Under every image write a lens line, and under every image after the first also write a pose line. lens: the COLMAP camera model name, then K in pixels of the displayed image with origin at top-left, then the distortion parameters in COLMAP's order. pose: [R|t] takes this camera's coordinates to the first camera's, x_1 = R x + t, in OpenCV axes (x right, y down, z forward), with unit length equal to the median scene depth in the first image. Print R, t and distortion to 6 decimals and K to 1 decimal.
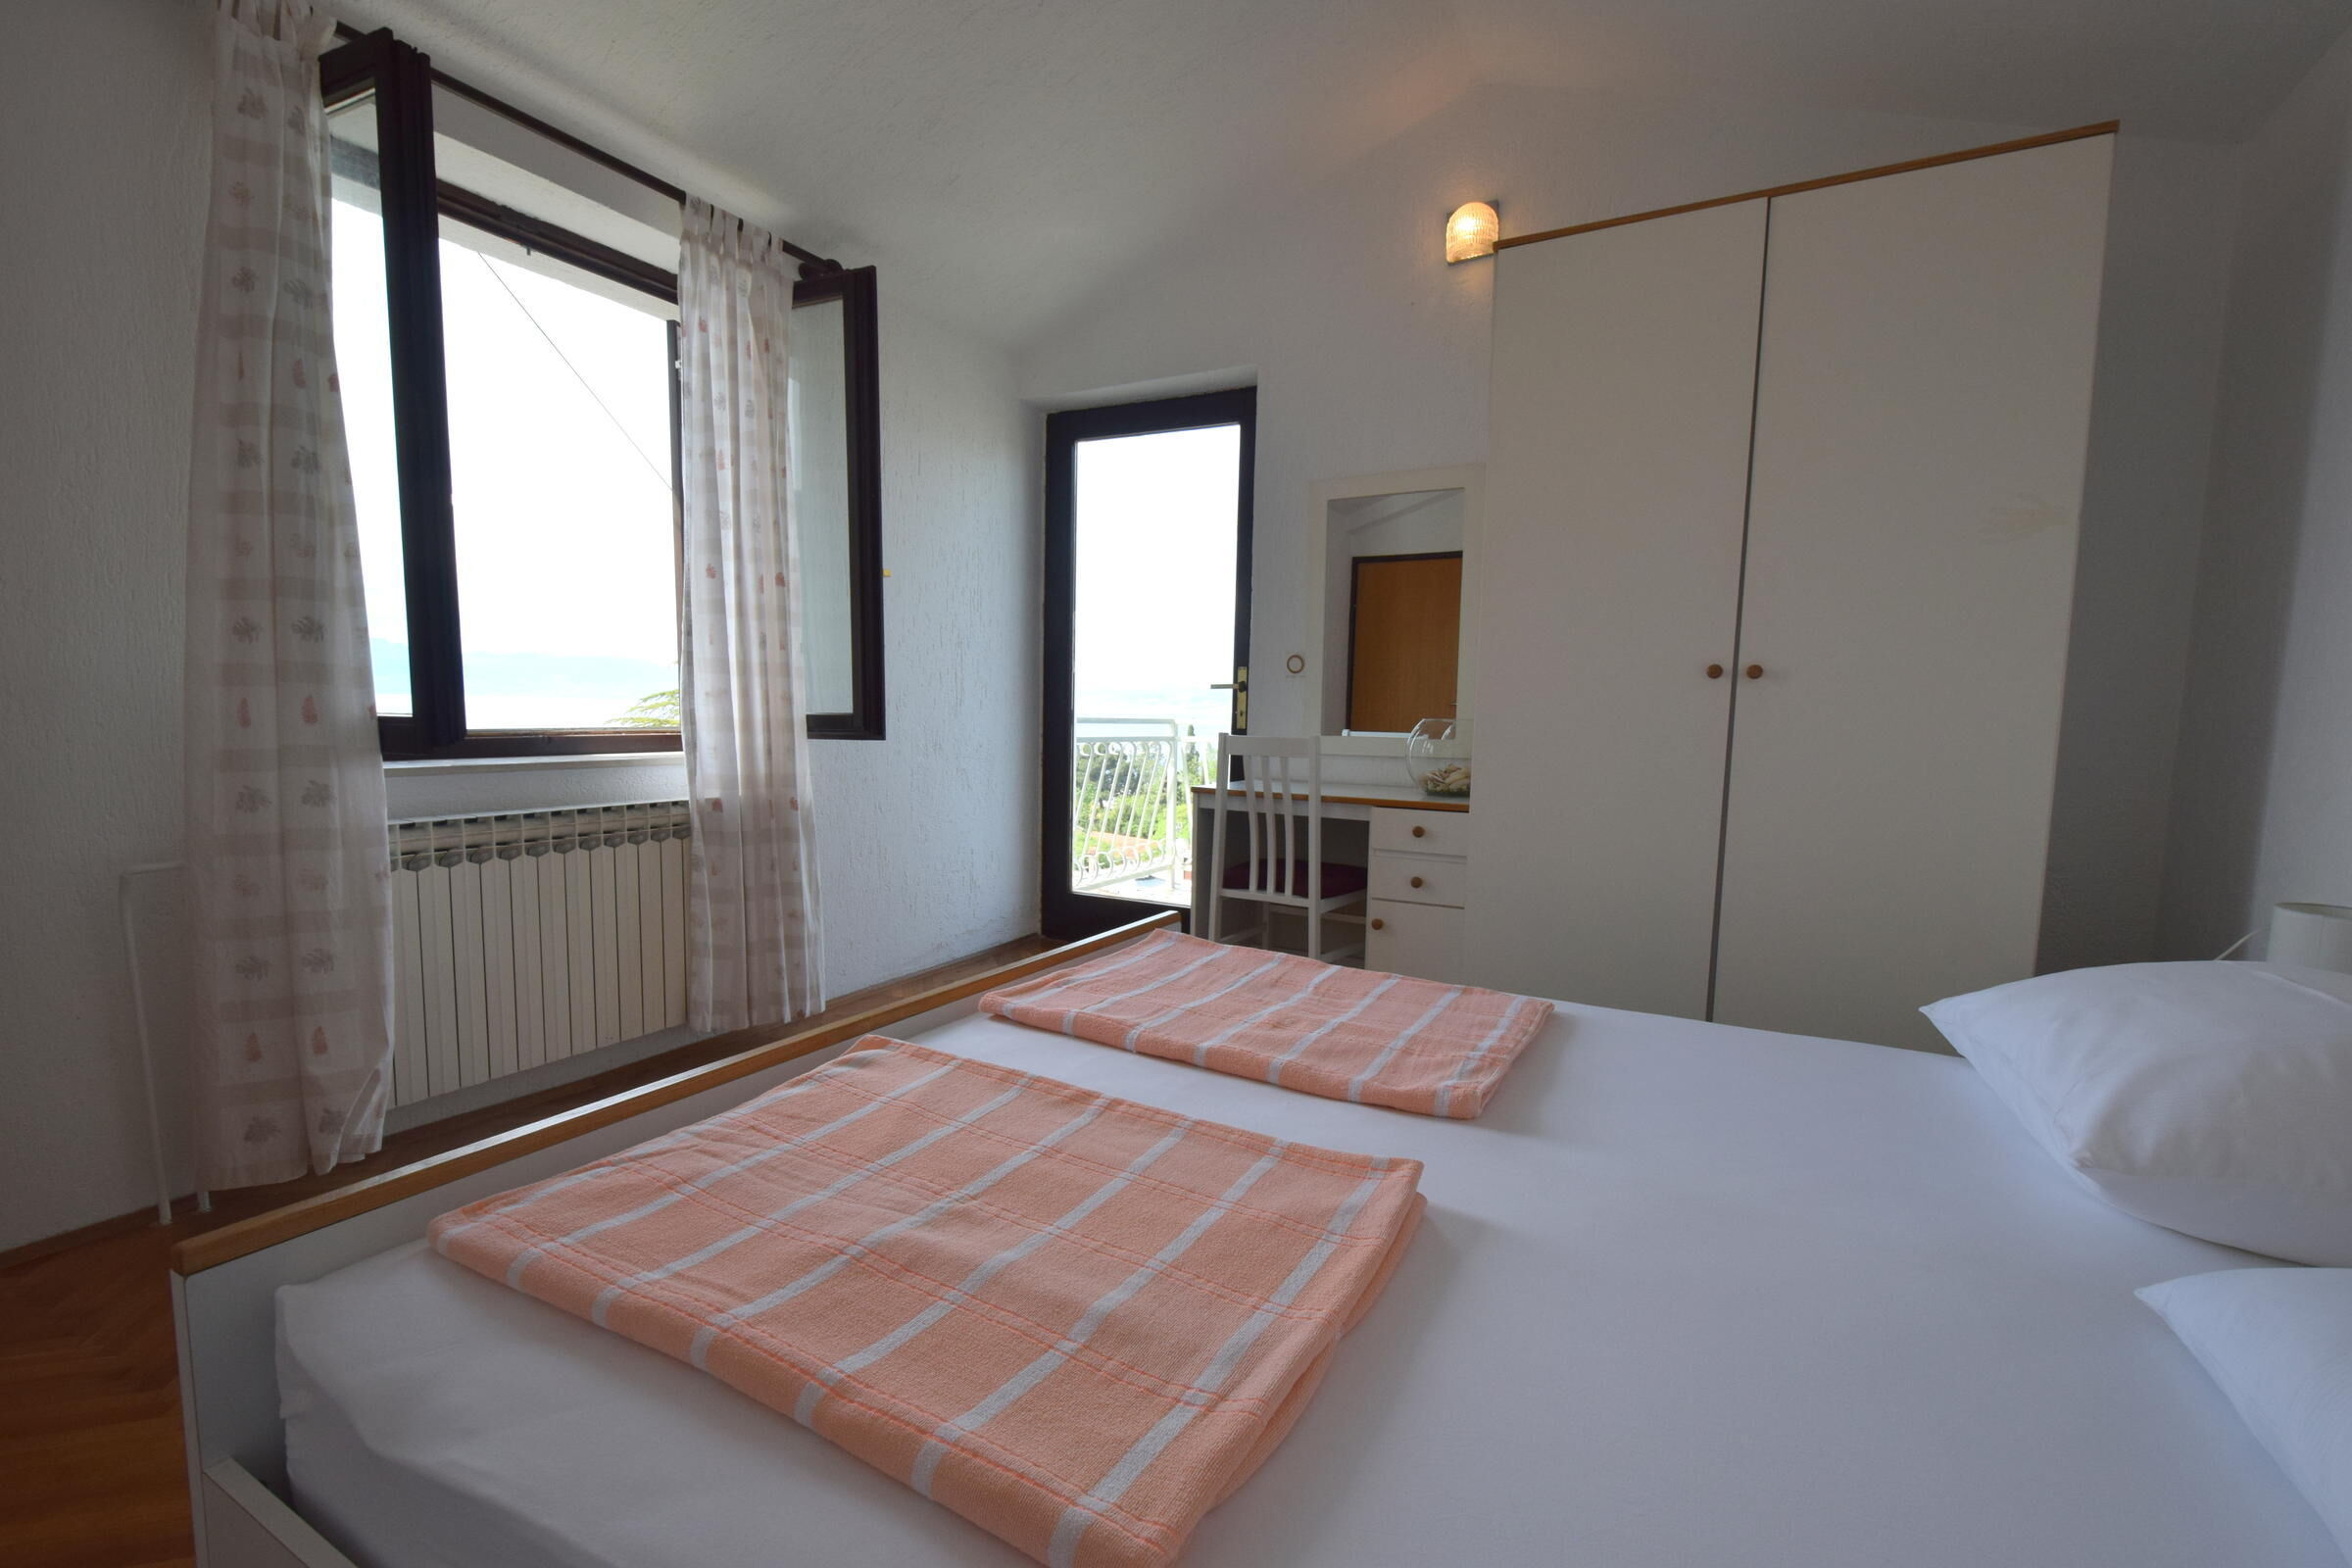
lens RADIAL K [[1023.1, 0, 1193.0], [0, 1023.1, 802.1], [0, 0, 1]] dist [-0.007419, -0.002769]
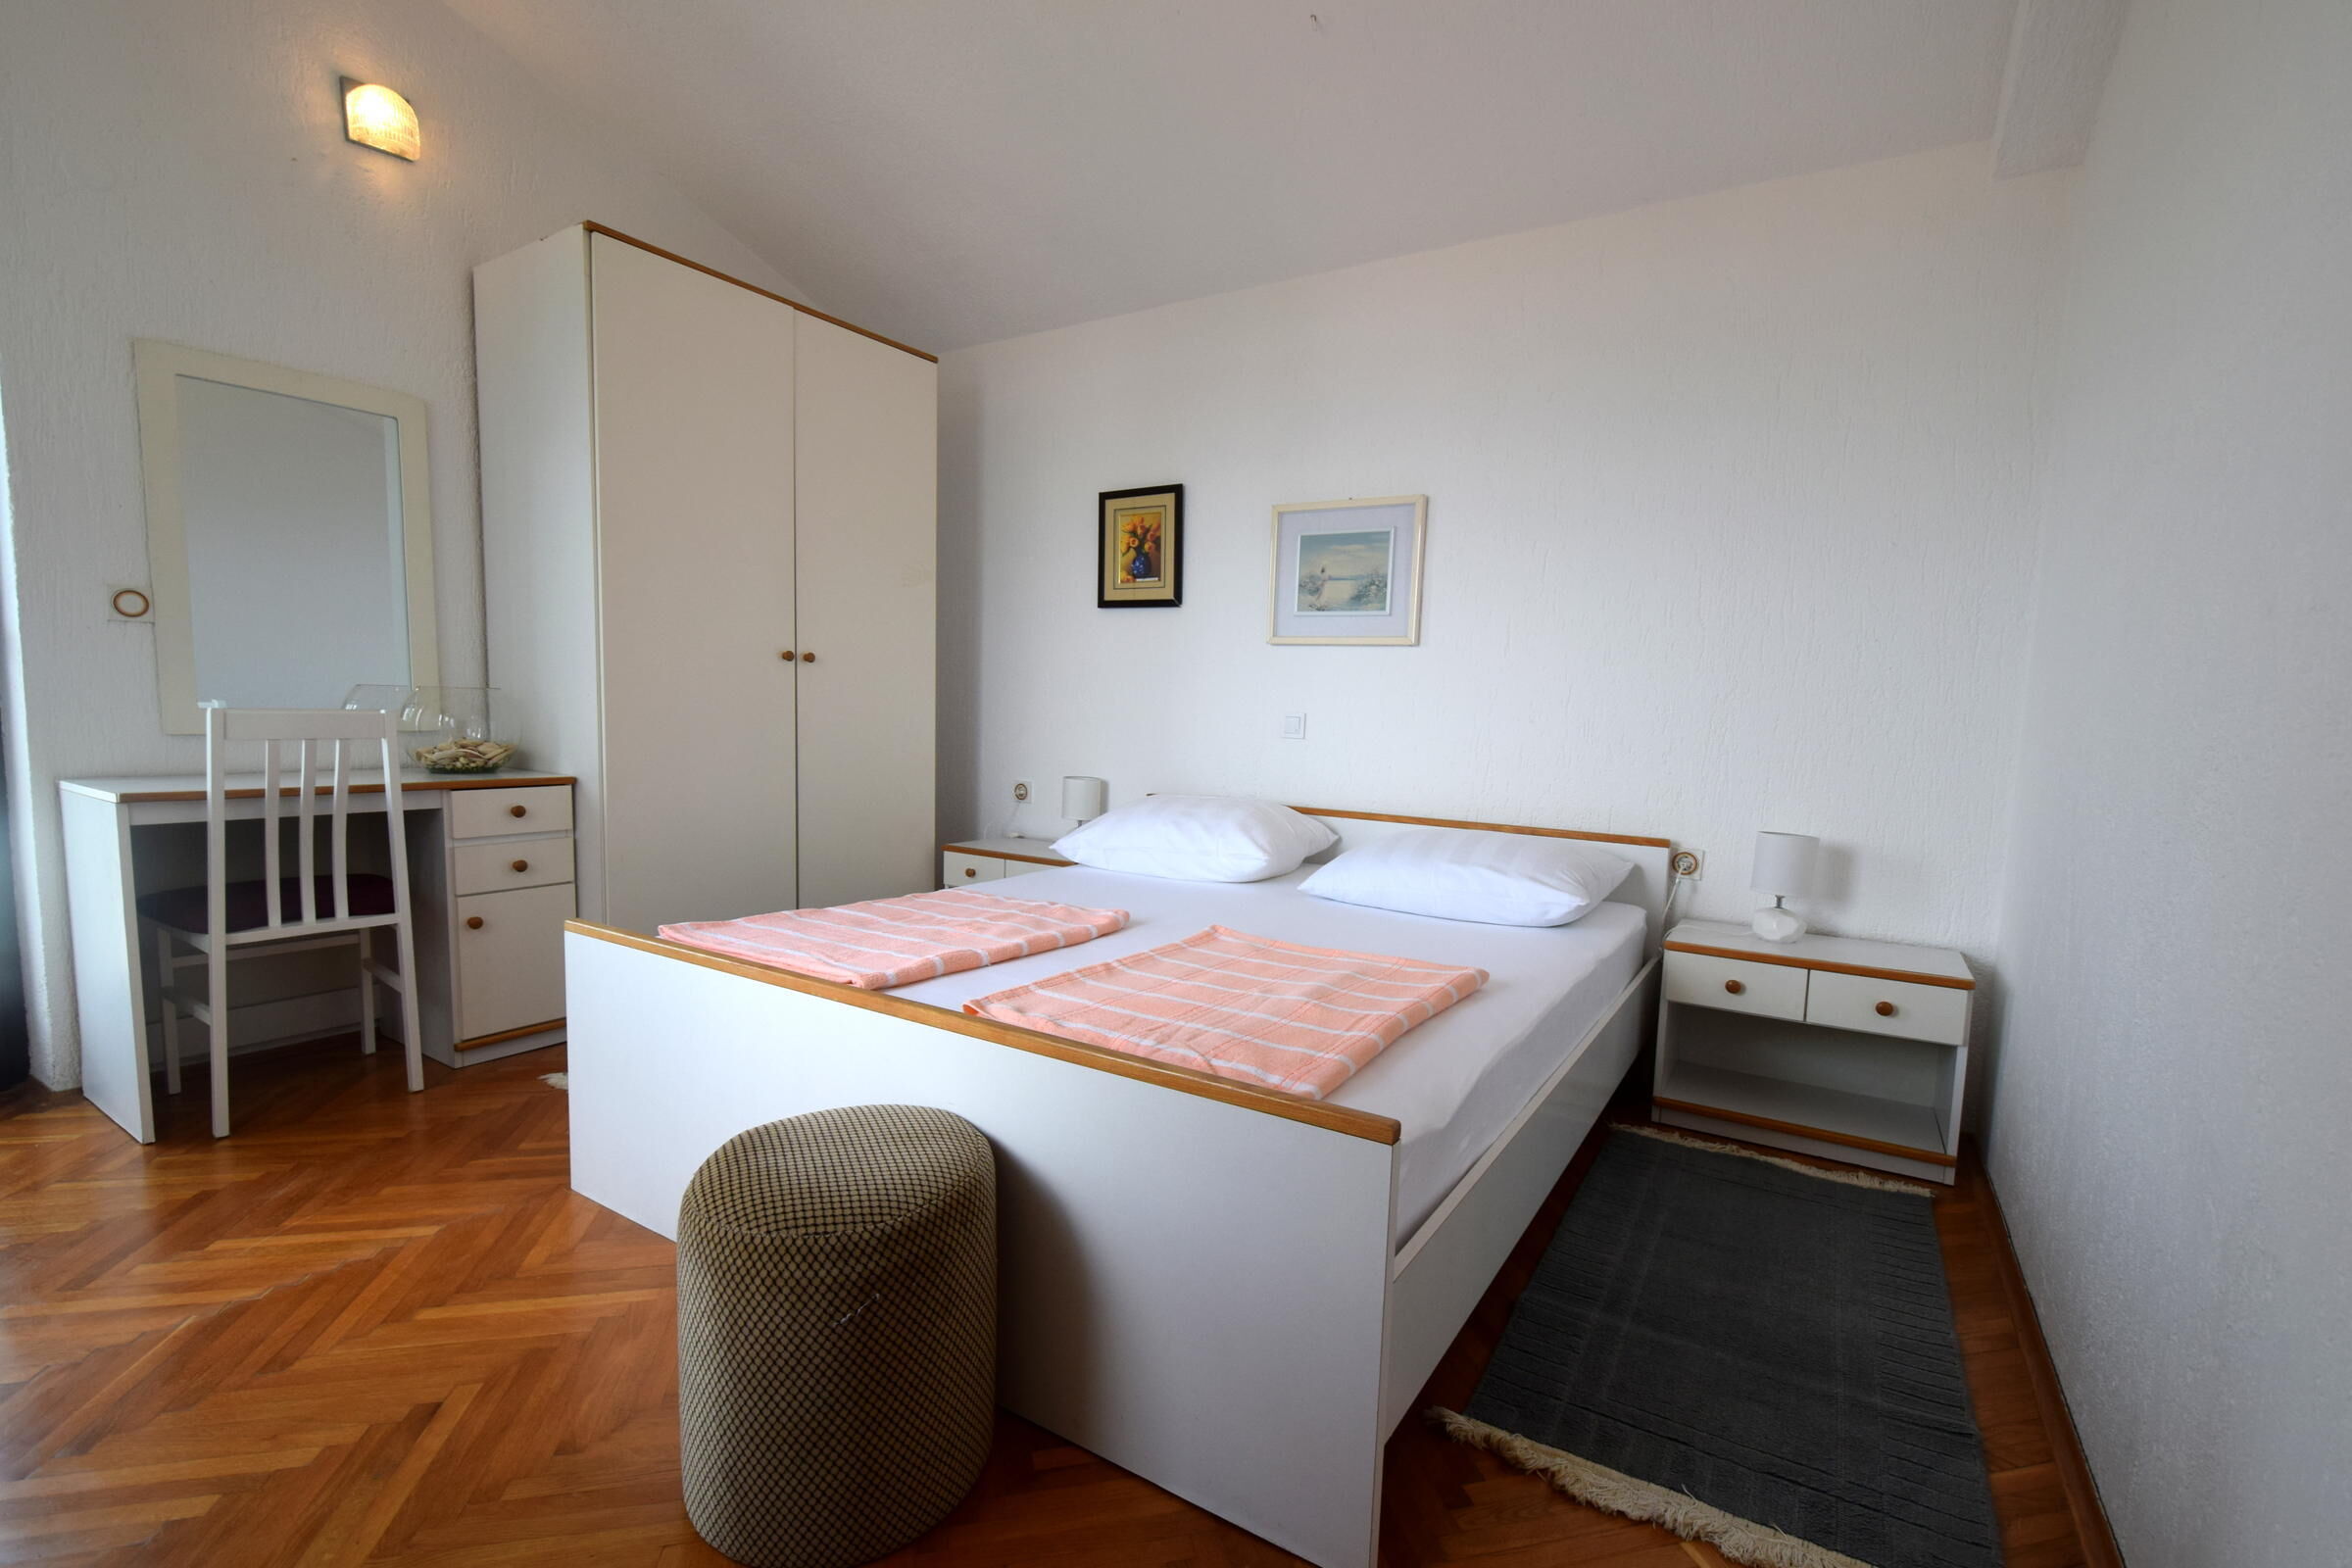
lens RADIAL K [[1023.1, 0, 1194.3], [0, 1023.1, 788.1], [0, 0, 1]] dist [-0.007419, -0.002769]
pose [[0.069108, -0.097520, 0.992831, -0.912544], [0.060440, 0.993792, 0.093407, -0.057845], [-0.995777, 0.053552, 0.074573, 0.446237]]
